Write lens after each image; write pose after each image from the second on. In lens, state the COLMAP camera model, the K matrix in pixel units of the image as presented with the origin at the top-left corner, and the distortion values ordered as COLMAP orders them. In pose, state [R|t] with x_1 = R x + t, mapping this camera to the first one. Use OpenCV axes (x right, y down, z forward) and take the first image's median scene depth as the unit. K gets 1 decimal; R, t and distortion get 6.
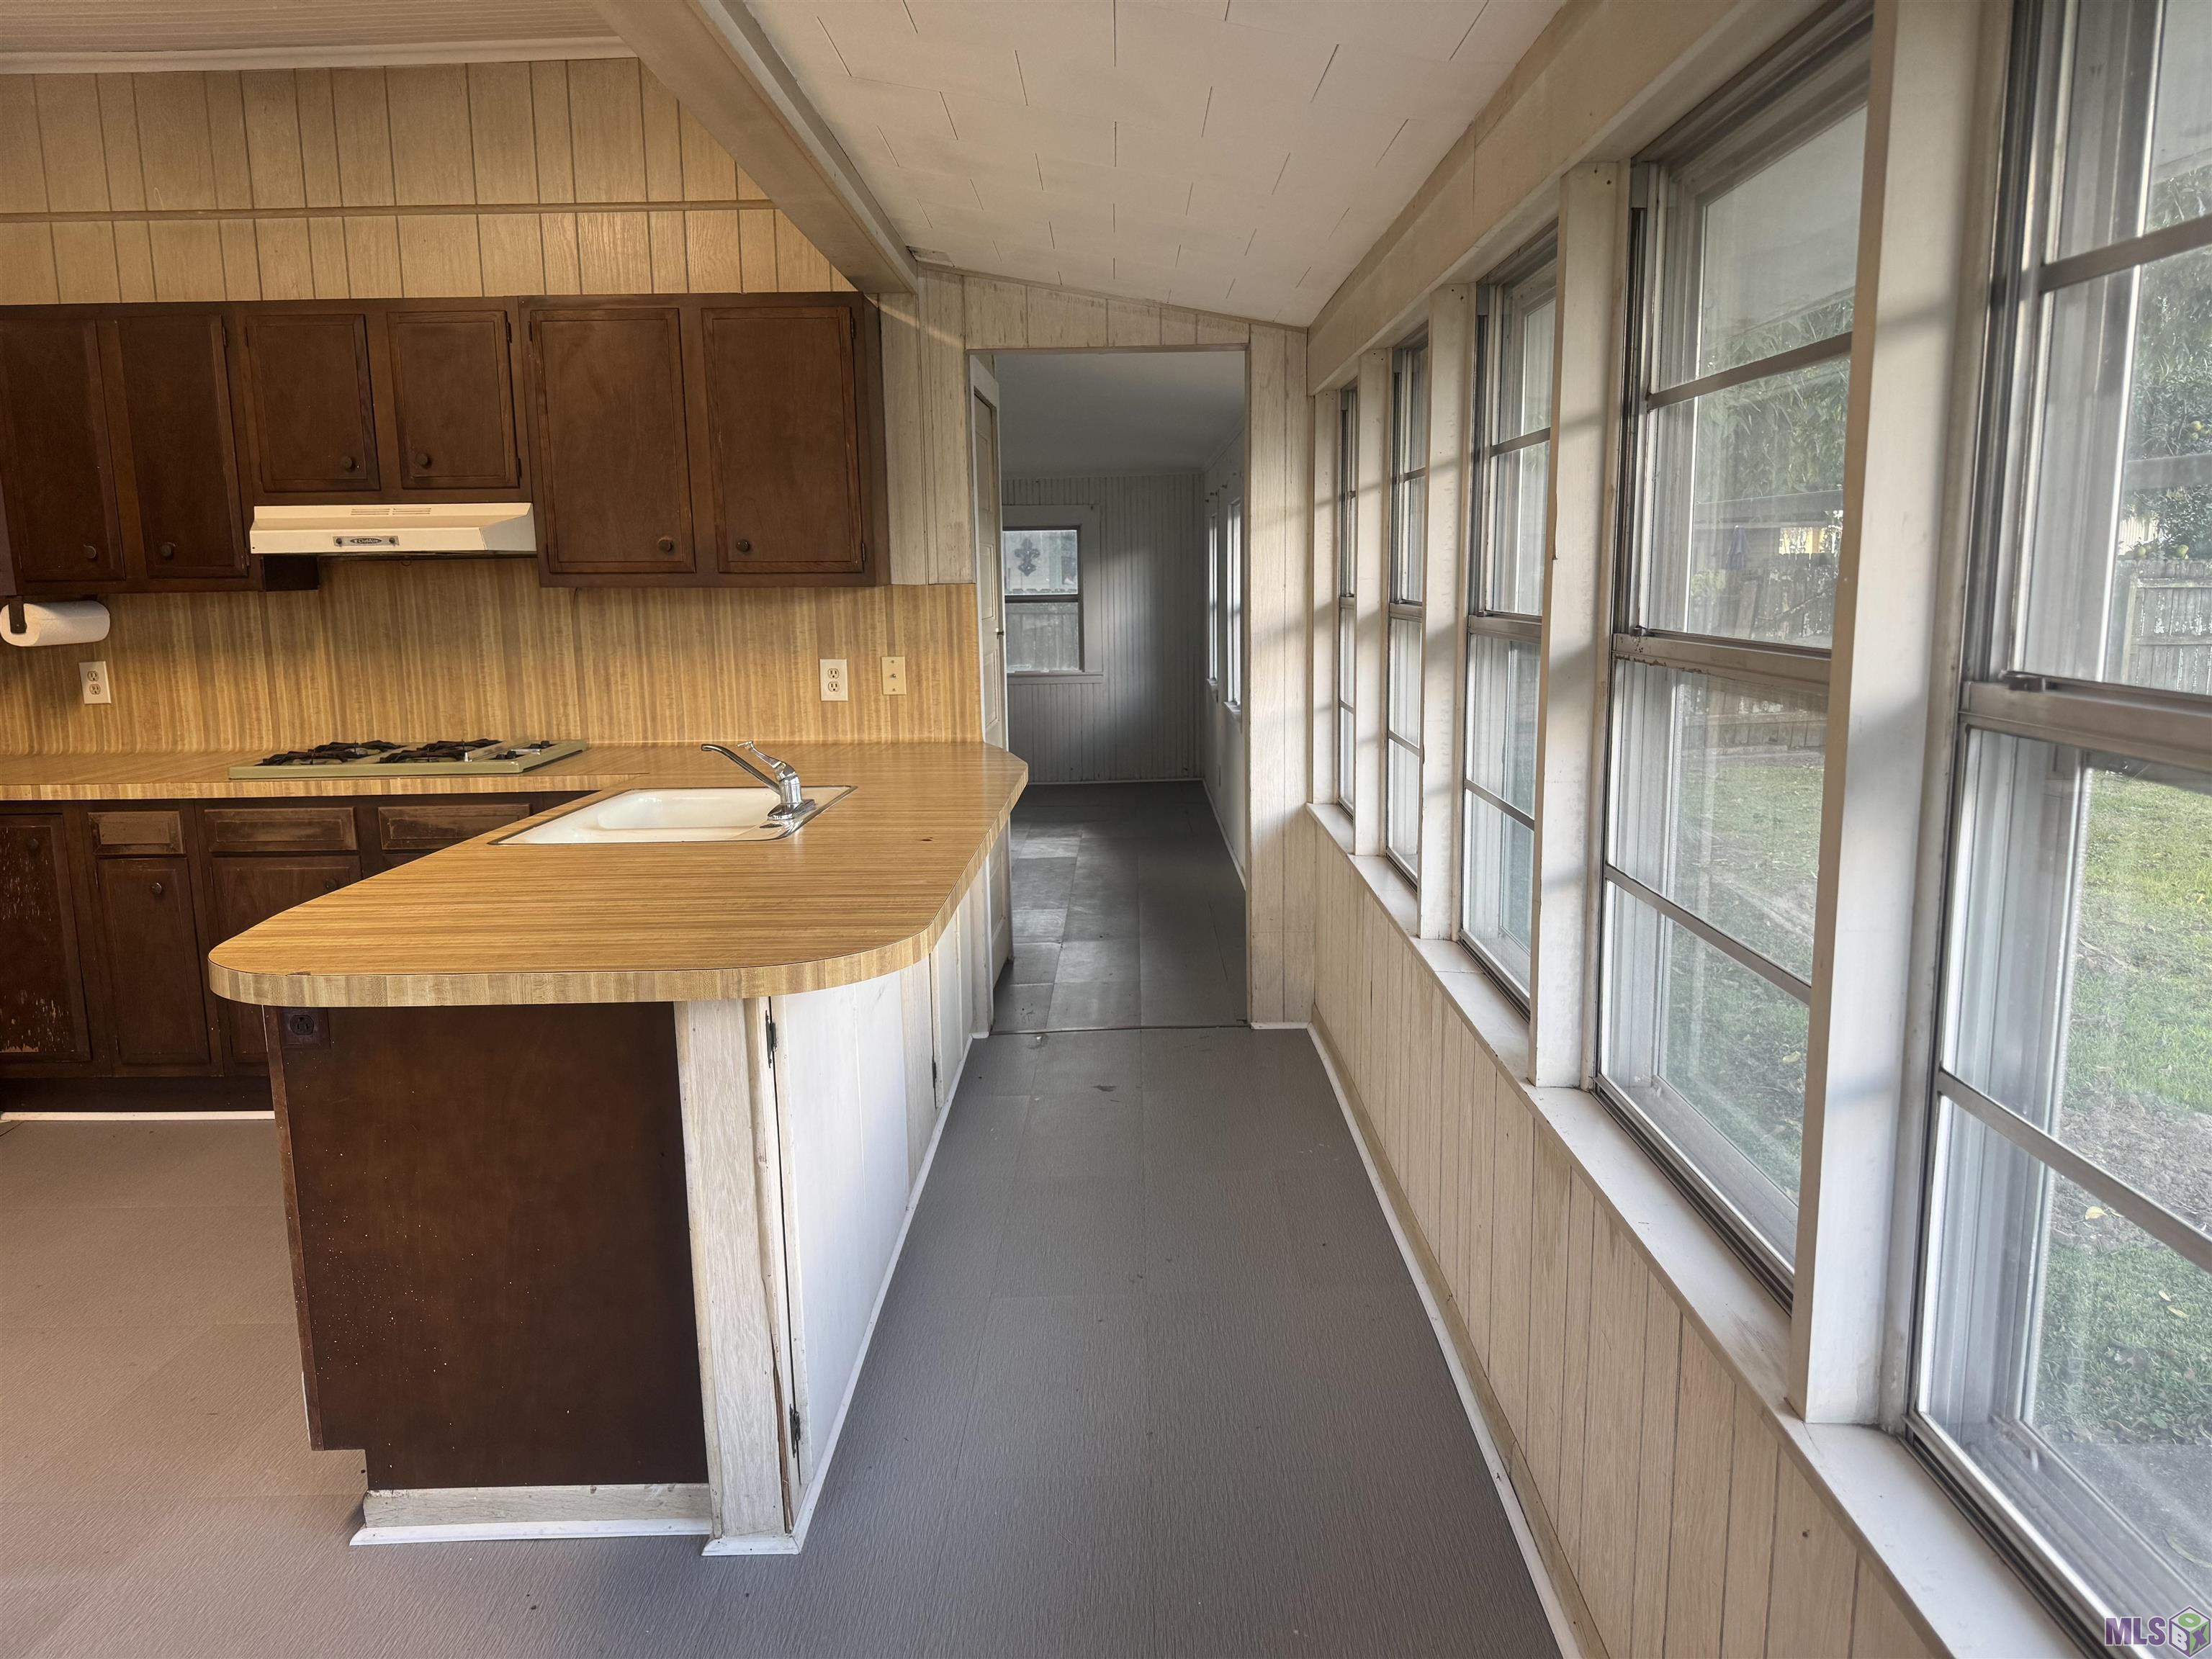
lens RADIAL K [[1576.6, 0, 1106.7], [0, 1576.6, 823.9], [0, 0, 1]] dist [0.046507, -0.040462]
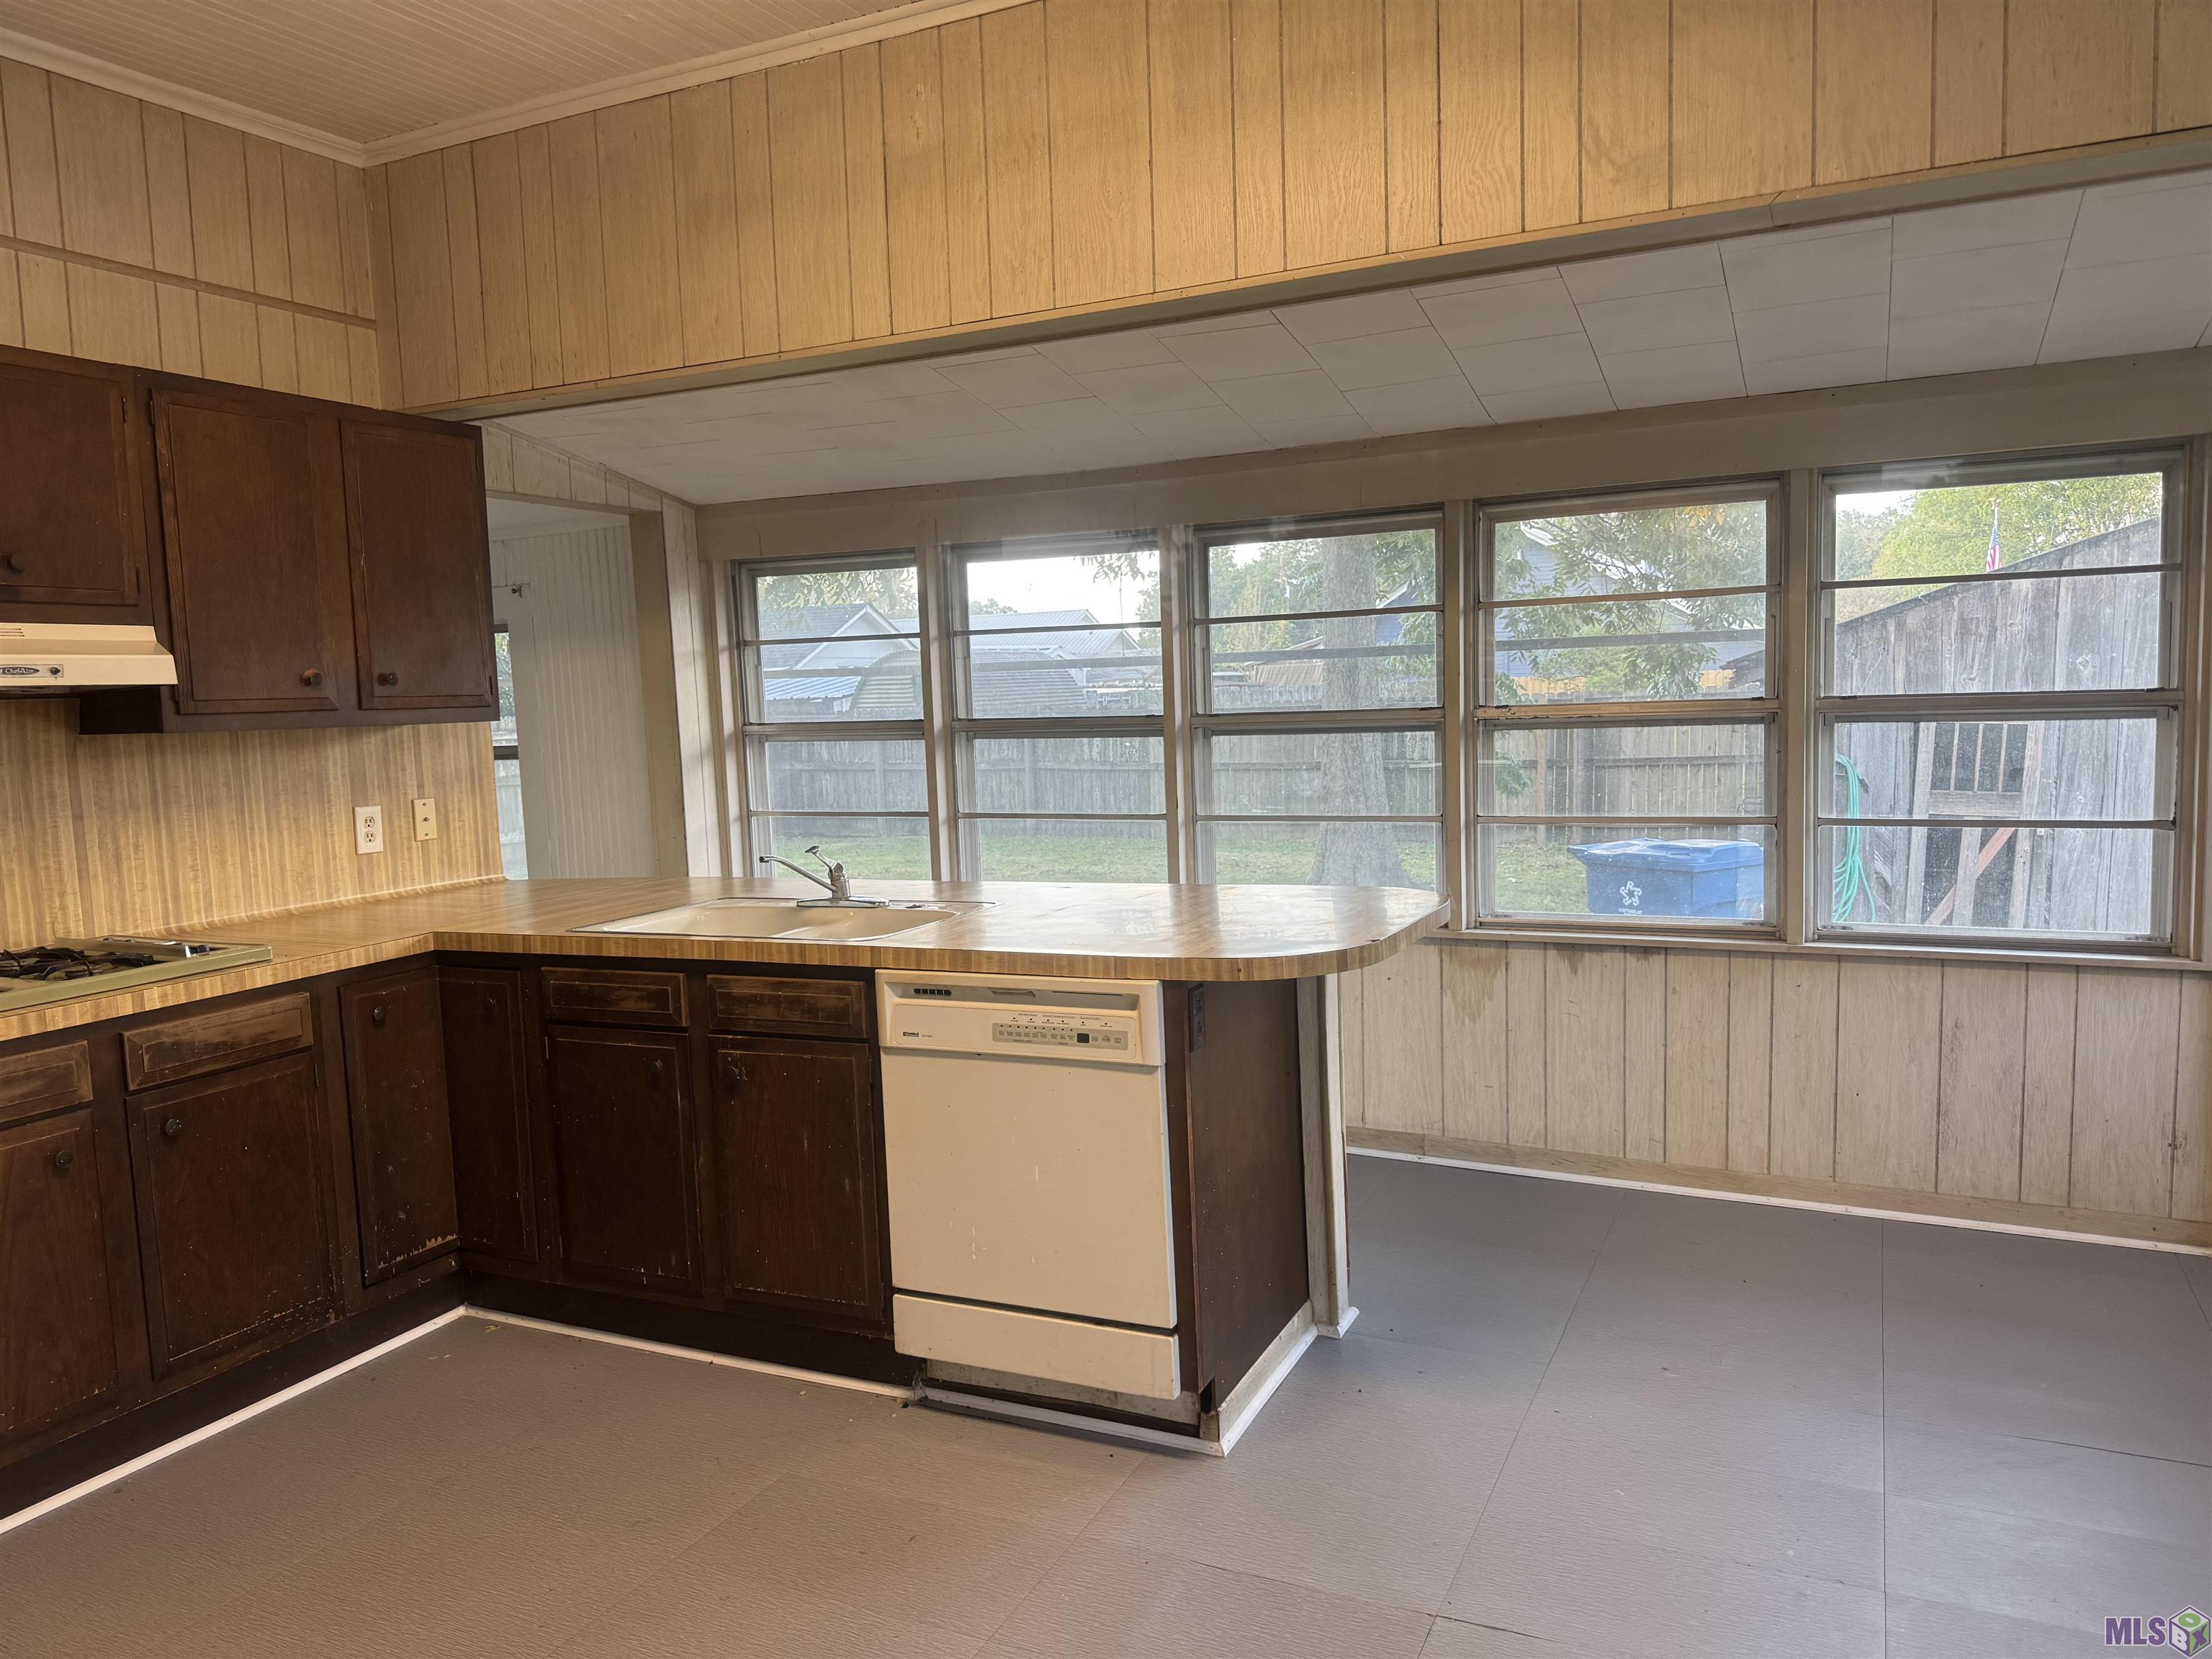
lens RADIAL K [[1576.6, 0, 1085.6], [0, 1576.6, 830.1], [0, 0, 1]] dist [0.046507, -0.040462]
pose [[0.424401, -0.083643, 0.901603, -0.816028], [0.177765, 0.984043, 0.007614, -0.025572], [-0.887853, 0.157042, 0.432498, 0.249504]]
